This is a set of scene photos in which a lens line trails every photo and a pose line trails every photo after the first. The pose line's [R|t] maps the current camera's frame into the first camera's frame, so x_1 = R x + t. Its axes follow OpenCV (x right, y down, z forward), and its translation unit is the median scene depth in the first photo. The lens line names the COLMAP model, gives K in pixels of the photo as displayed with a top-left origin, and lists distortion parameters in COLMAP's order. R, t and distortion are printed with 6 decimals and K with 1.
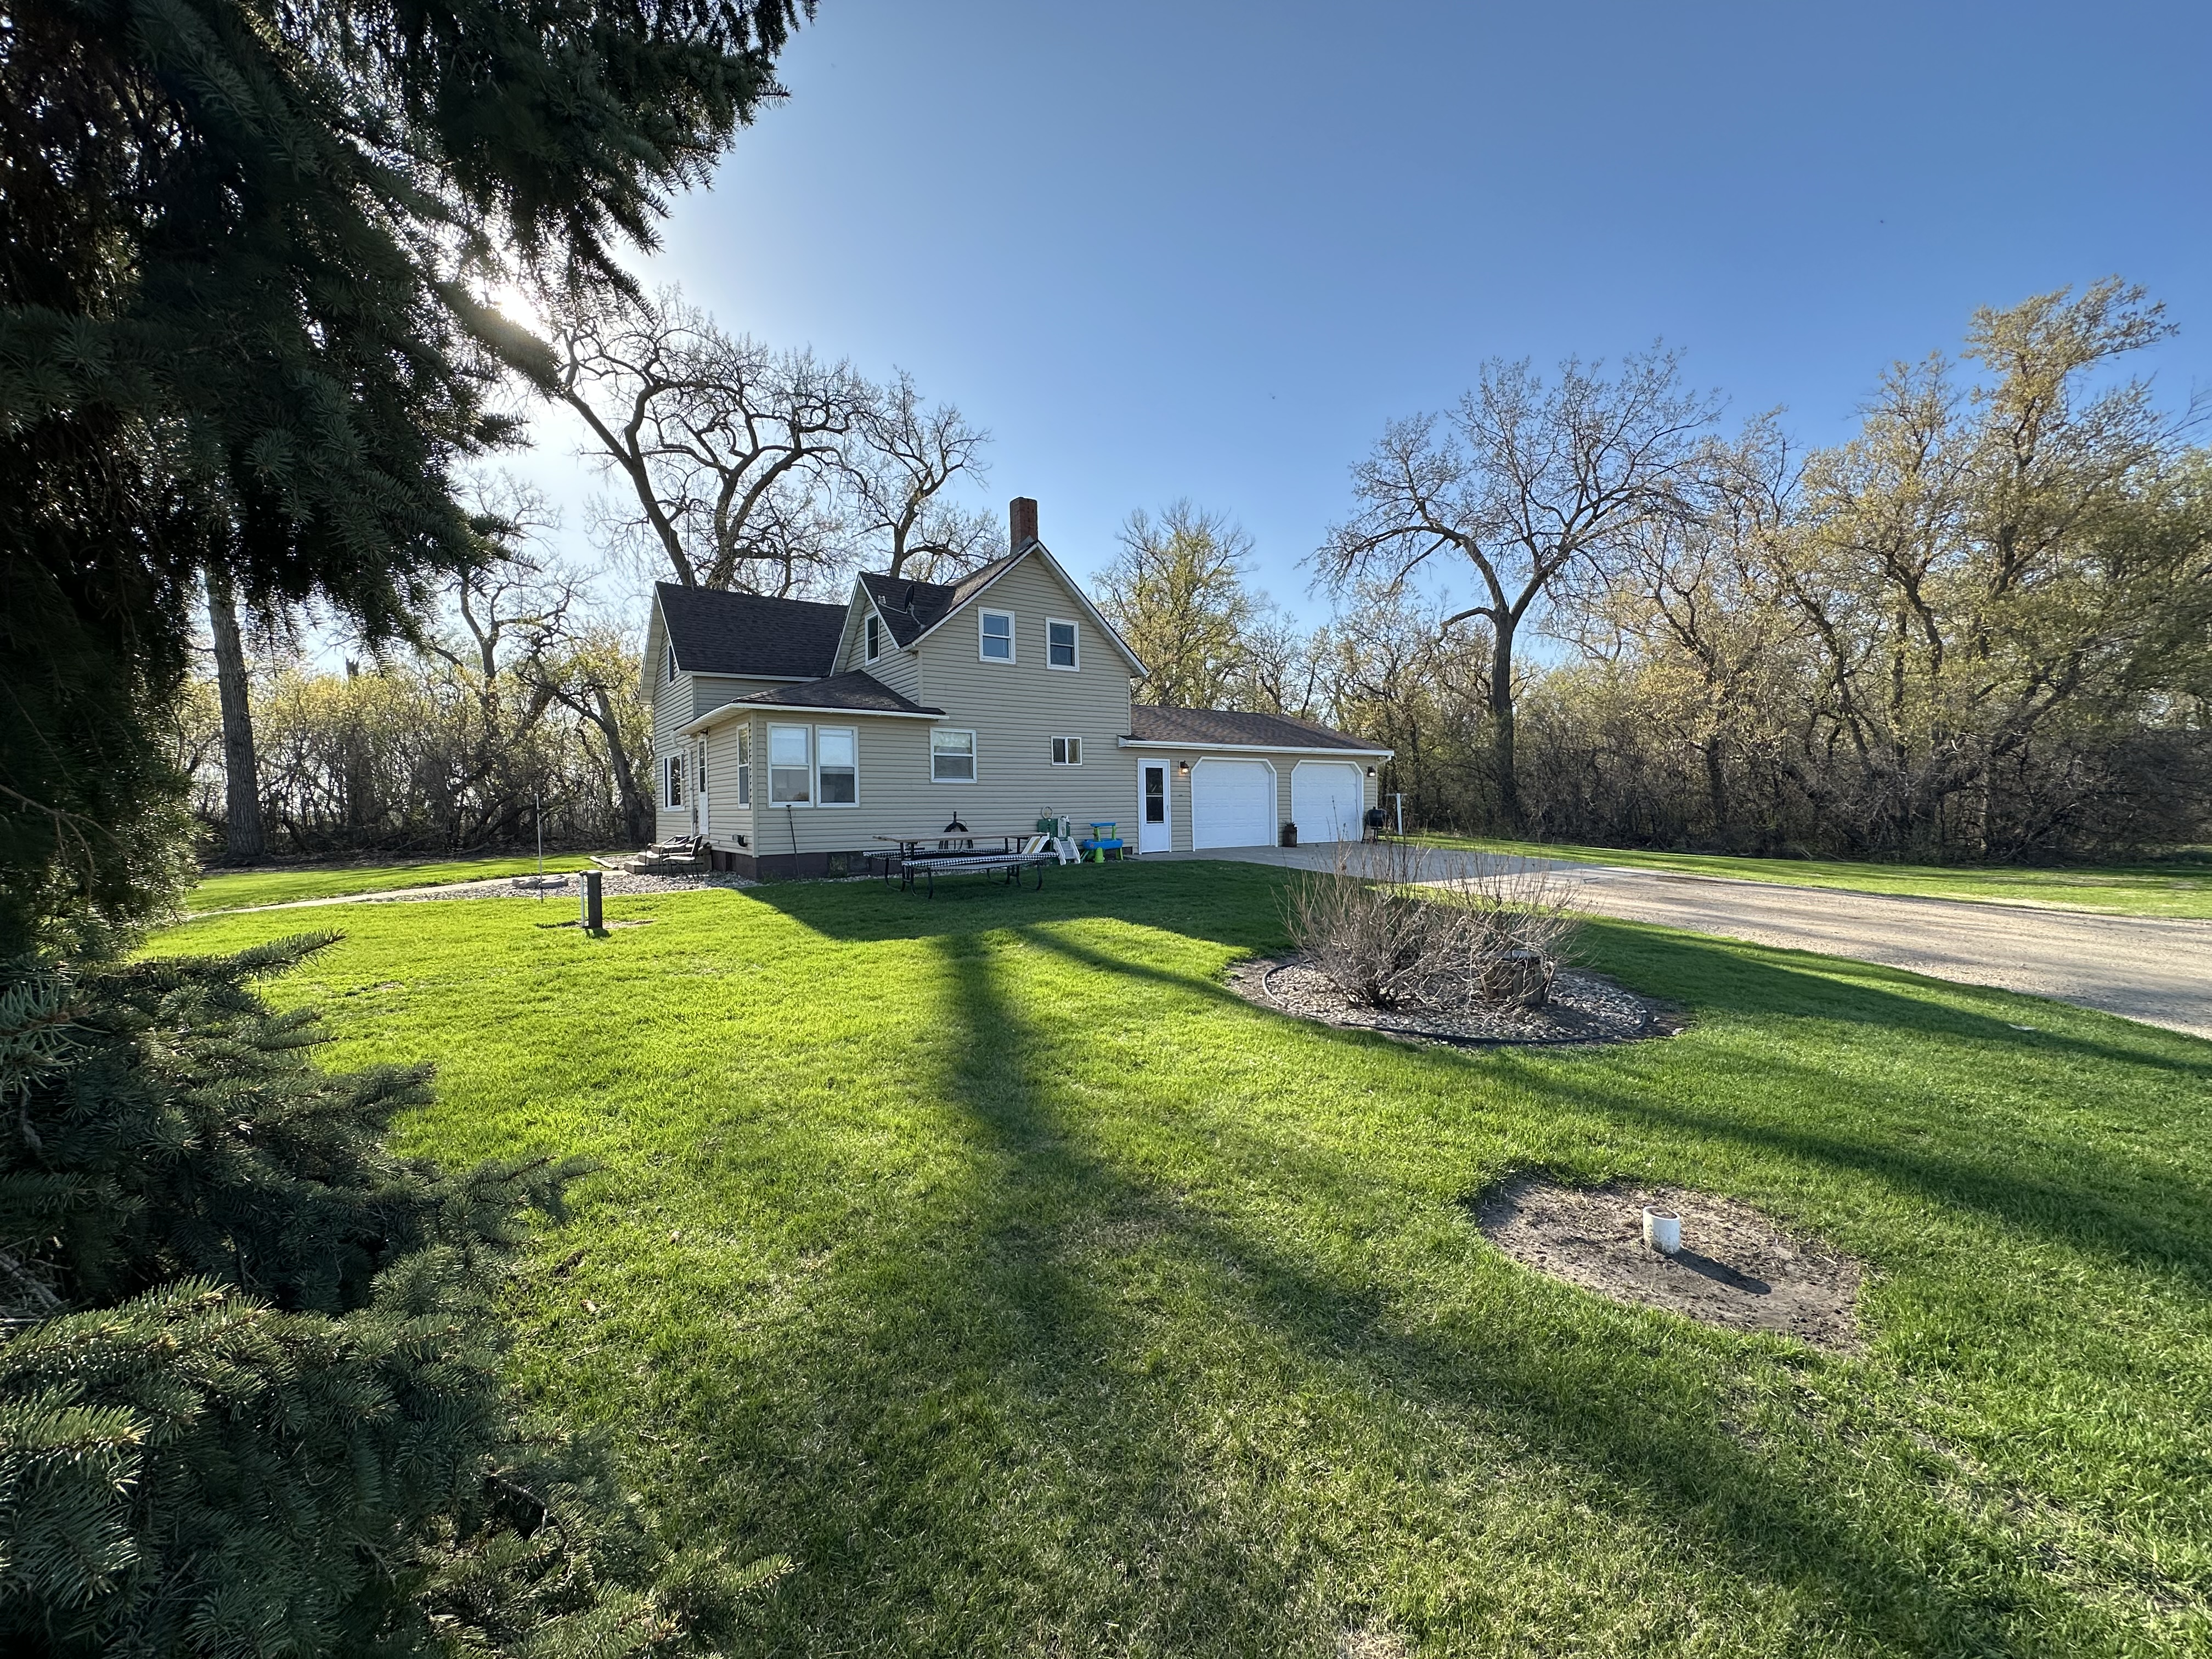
lens RADIAL K [[879.3, 0, 1106.5], [0, 879.3, 832.6], [0, 0, 1]] dist [-0.003408, -0.000105]
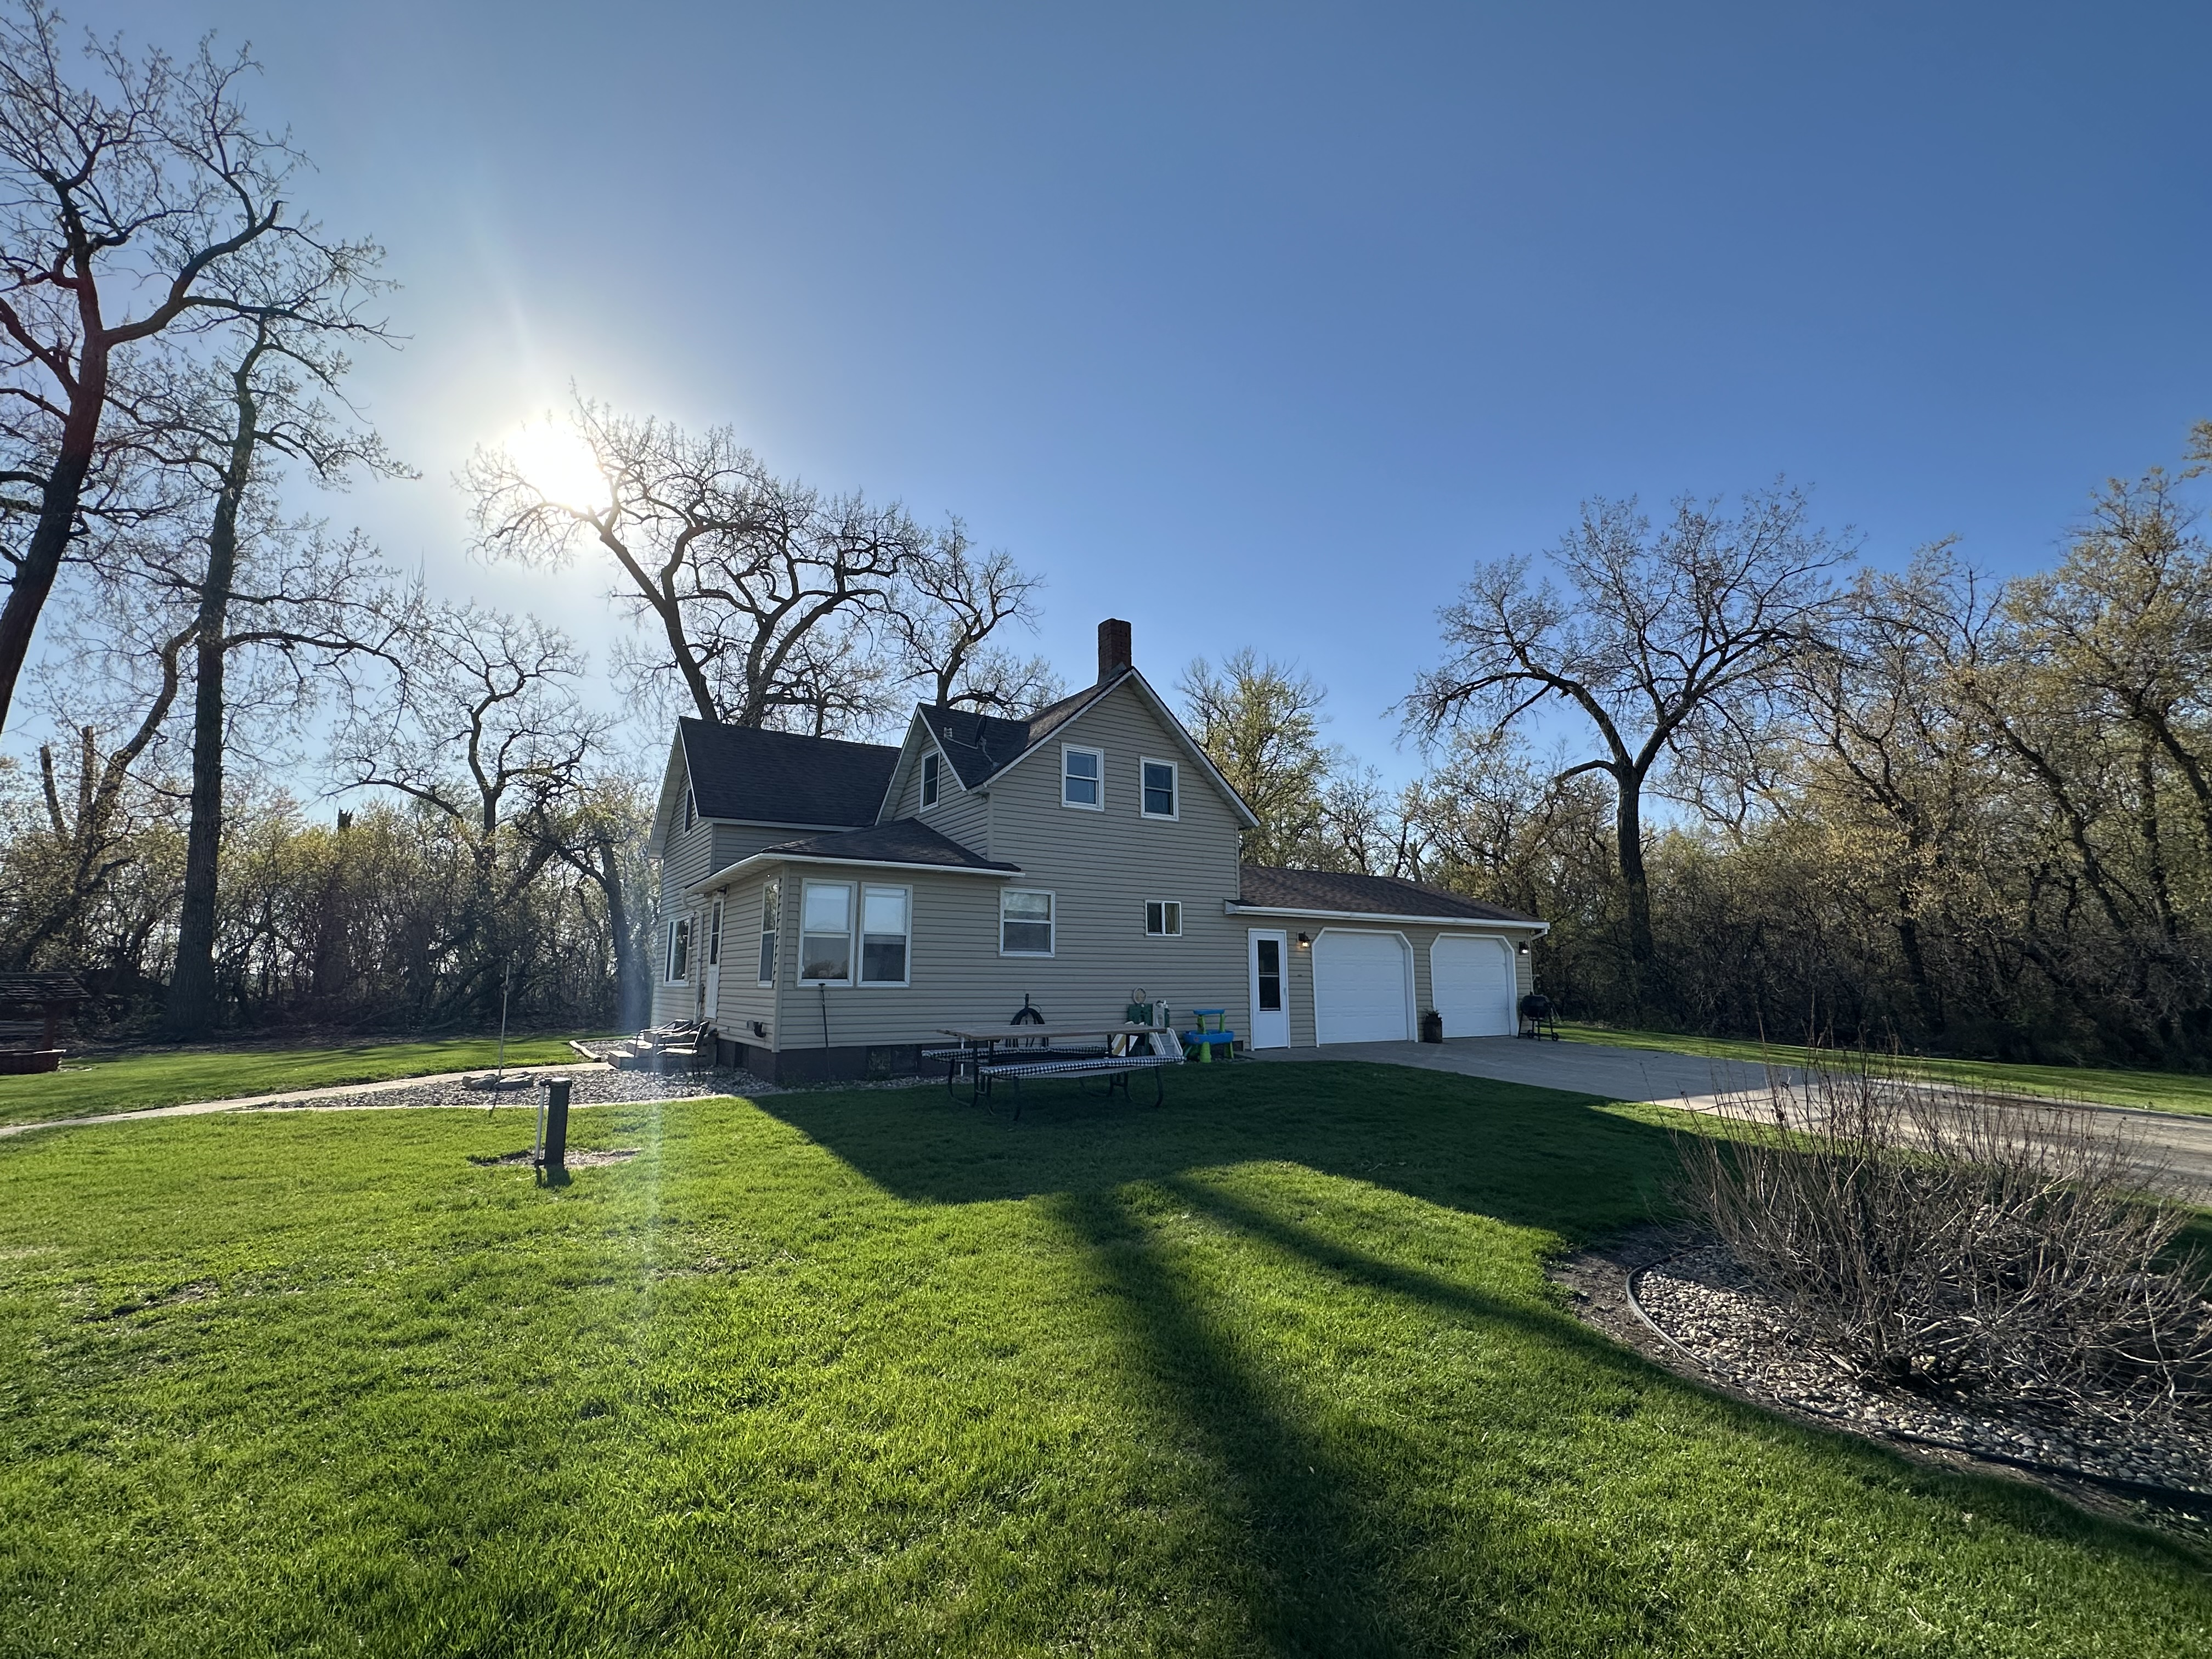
lens RADIAL K [[966.6, 0, 1106.4], [0, 966.6, 831.9], [0, 0, 1]] dist [-0.000895, -0.000756]
pose [[0.999115, 0.007227, -0.041447, -0.050670], [-0.014649, 0.983246, -0.181695, -0.007839], [0.039439, 0.182141, 0.982481, 0.096625]]
